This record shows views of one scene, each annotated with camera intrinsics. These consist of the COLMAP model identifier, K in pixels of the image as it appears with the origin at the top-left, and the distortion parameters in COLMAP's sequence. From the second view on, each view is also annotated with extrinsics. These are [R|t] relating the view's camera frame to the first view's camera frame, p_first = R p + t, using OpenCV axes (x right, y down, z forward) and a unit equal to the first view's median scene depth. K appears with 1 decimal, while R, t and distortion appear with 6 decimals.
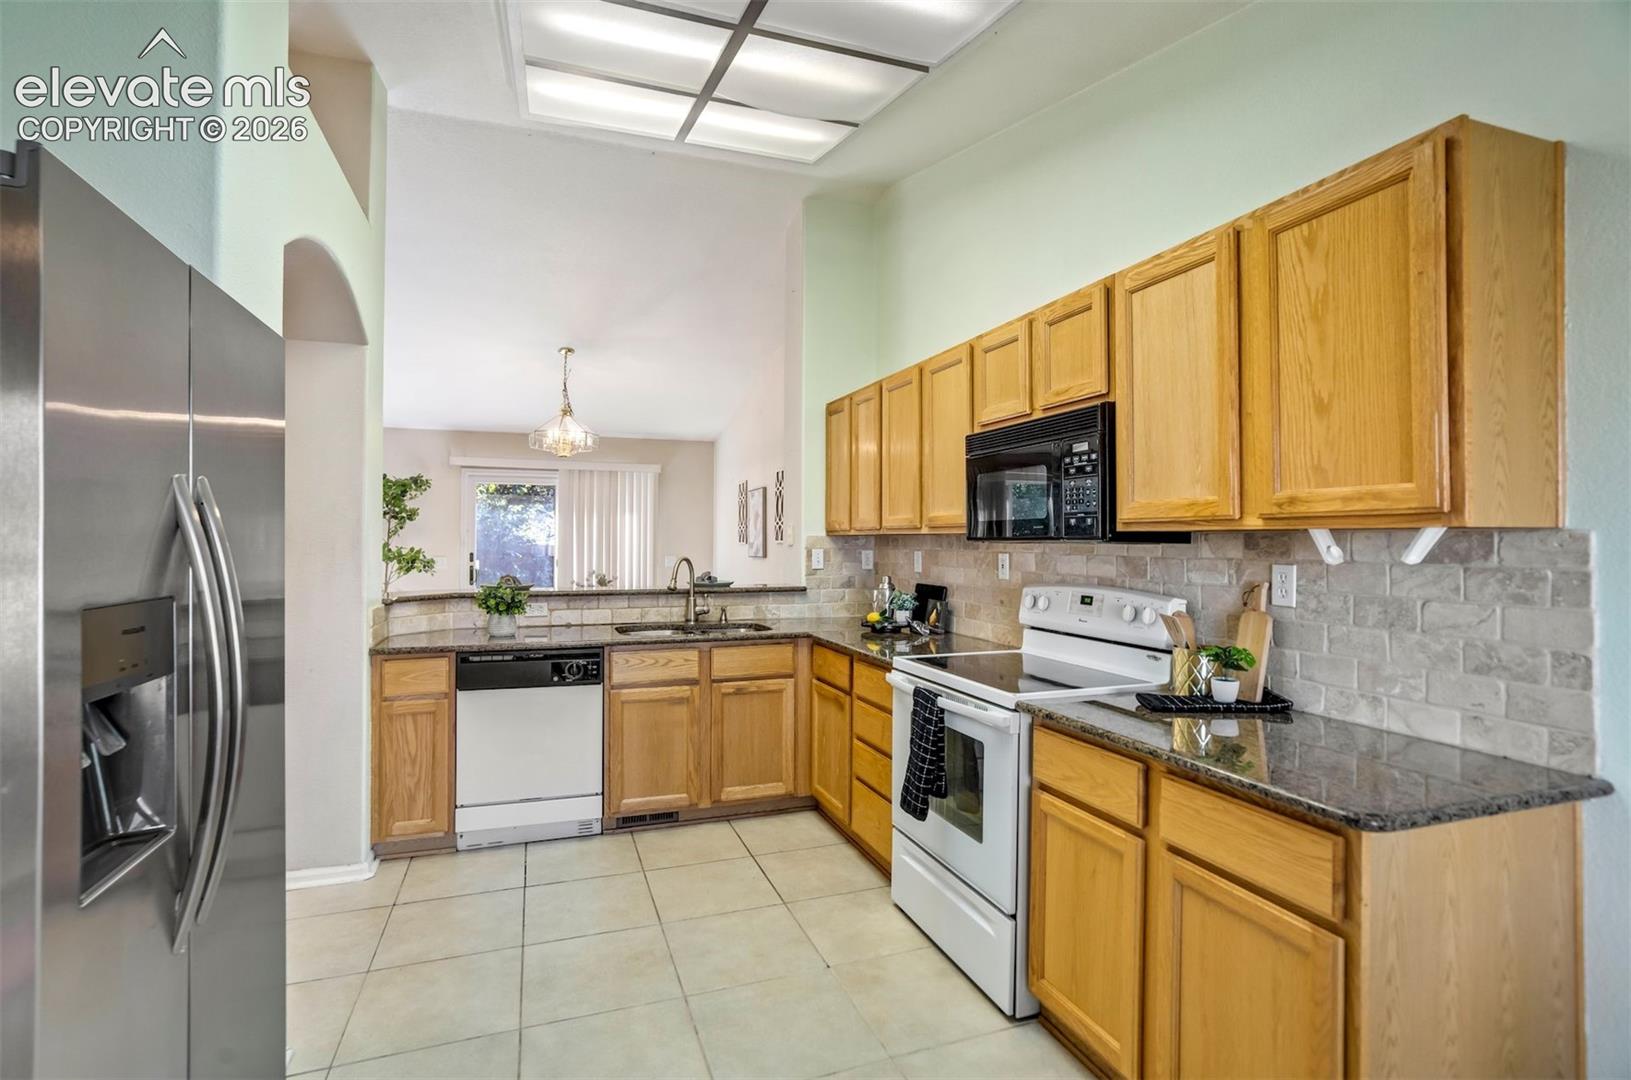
lens RADIAL K [[774.6, 0, 806.8], [0, 774.6, 534.3], [0, 0, 1]] dist [-0.001536, -0.000168]
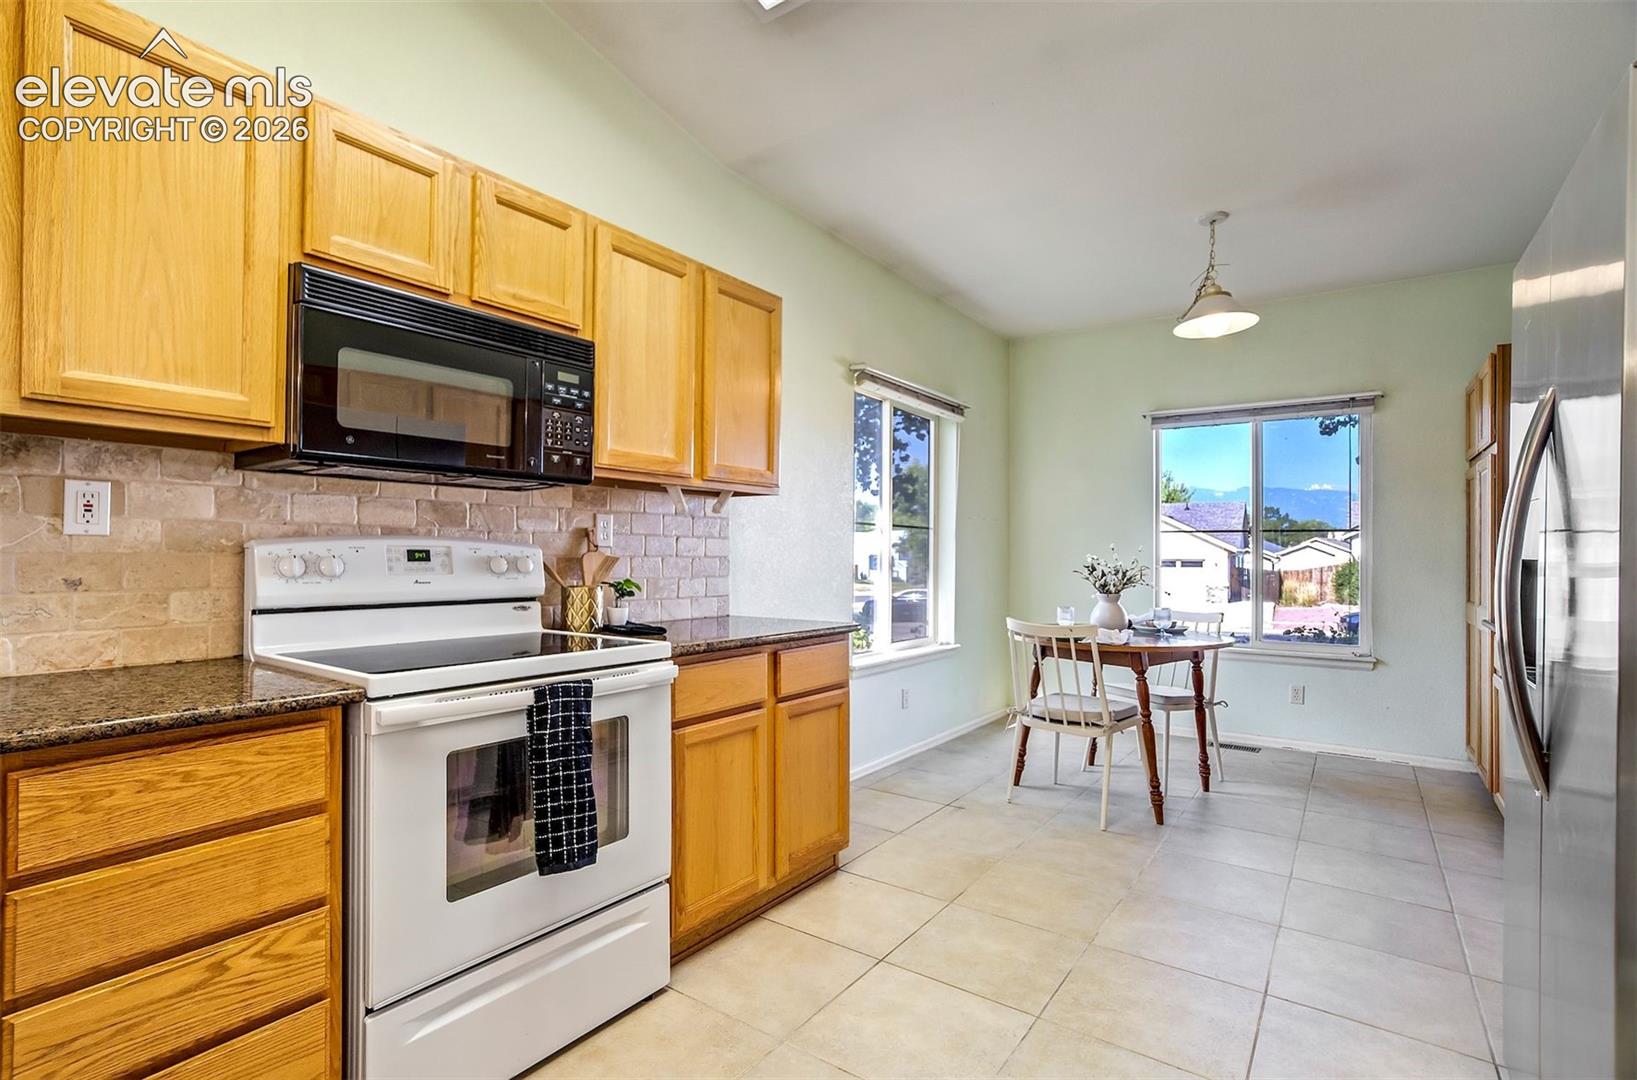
lens RADIAL K [[772.7, 0, 819.2], [0, 772.7, 550.4], [0, 0, 1]] dist [-0.002324, -0.000244]
pose [[-0.575125, -0.002684, 0.818061, -0.501708], [-0.014473, 0.999871, -0.006894, 0.082415], [-0.817937, -0.015805, -0.575090, 1.151781]]
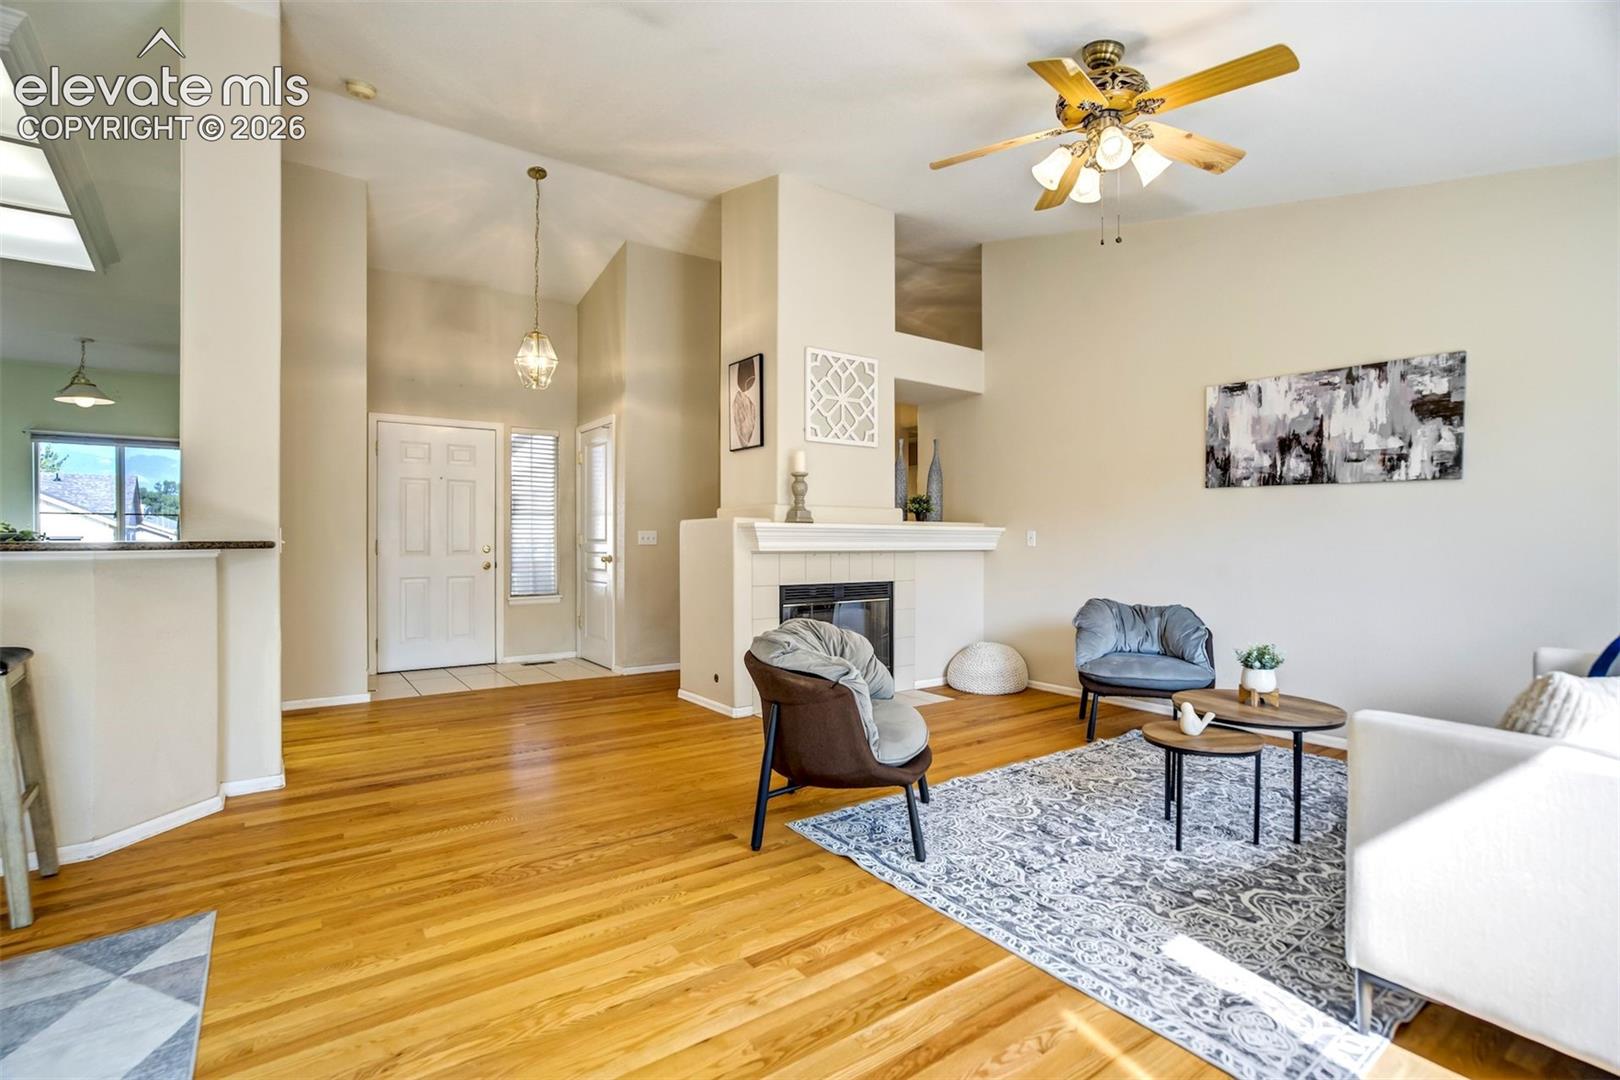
lens RADIAL K [[749.1, 0, 806.2], [0, 749.1, 532.3], [0, 0, 1]] dist [-0.008626, -0.000021]
pose [[-0.964666, -0.003376, -0.263455, -1.378267], [-0.000952, 0.999956, -0.009331, 0.107254], [0.263475, -0.008751, -0.964627, 2.674506]]
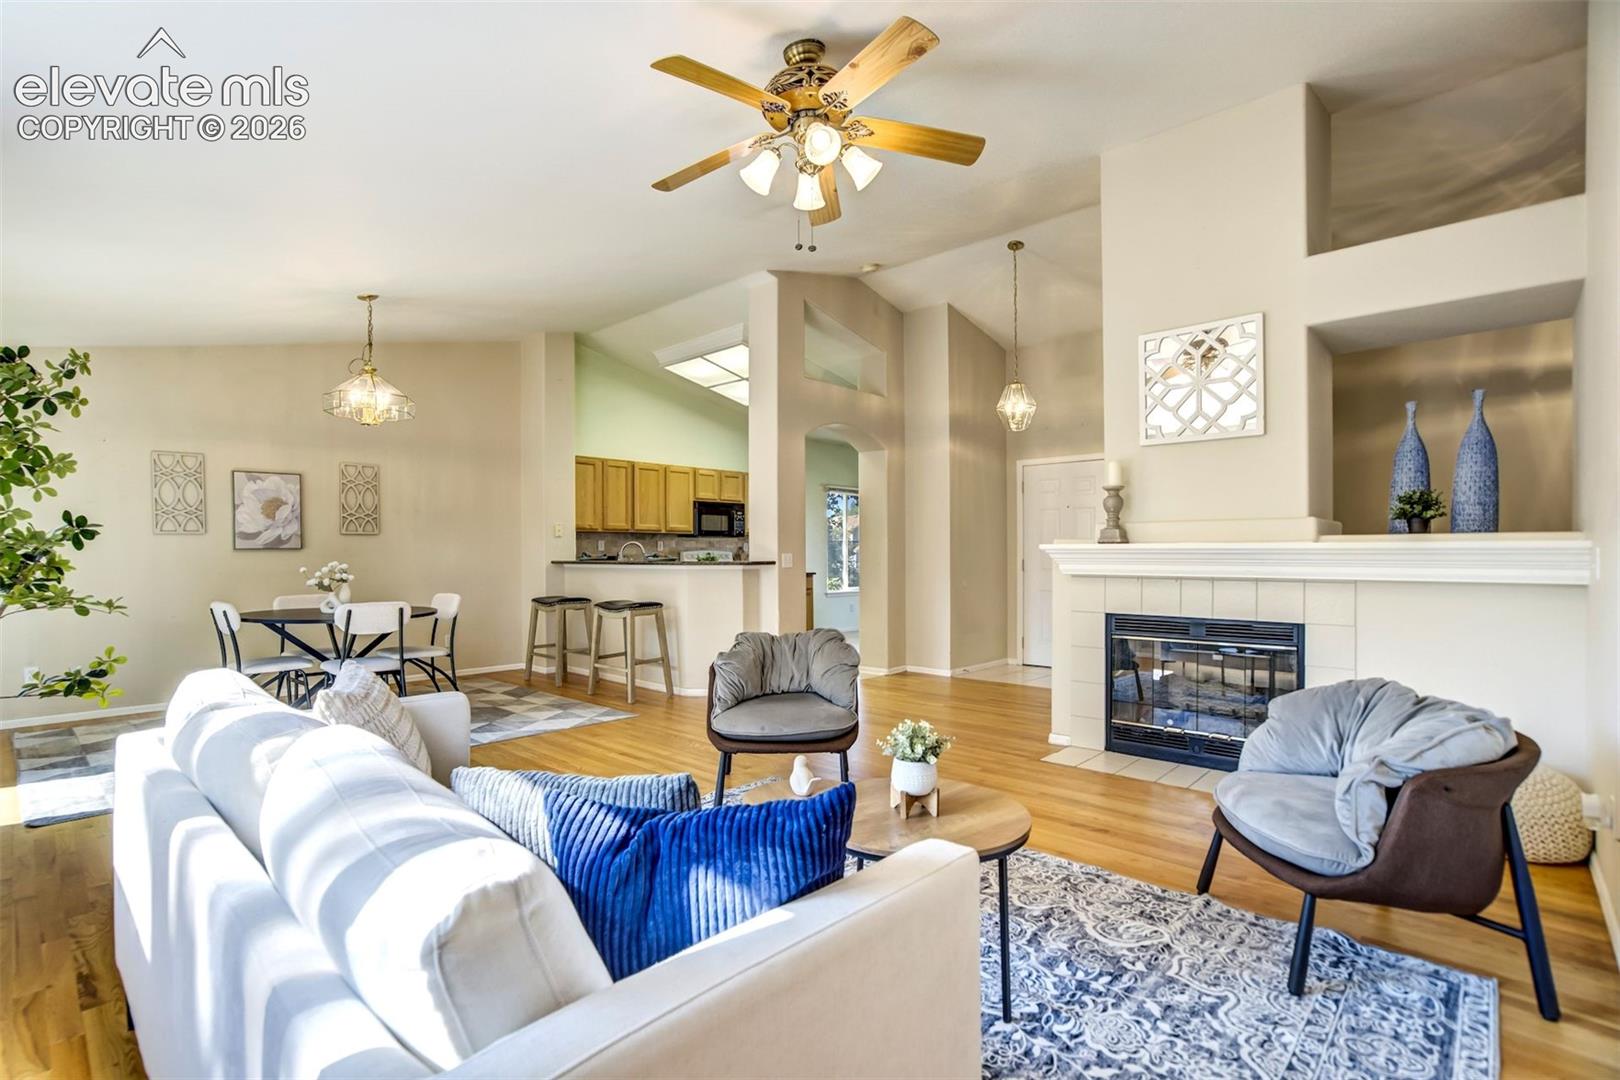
lens RADIAL K [[754.6, 0, 802.2], [0, 754.6, 546.4], [0, 0, 1]] dist [-0.002482, -0.000057]
pose [[-0.460636, 0.009515, 0.887538, -2.919694], [-0.001908, 0.999930, -0.011710, 0.094588], [-0.887587, -0.007087, -0.460585, 2.245519]]
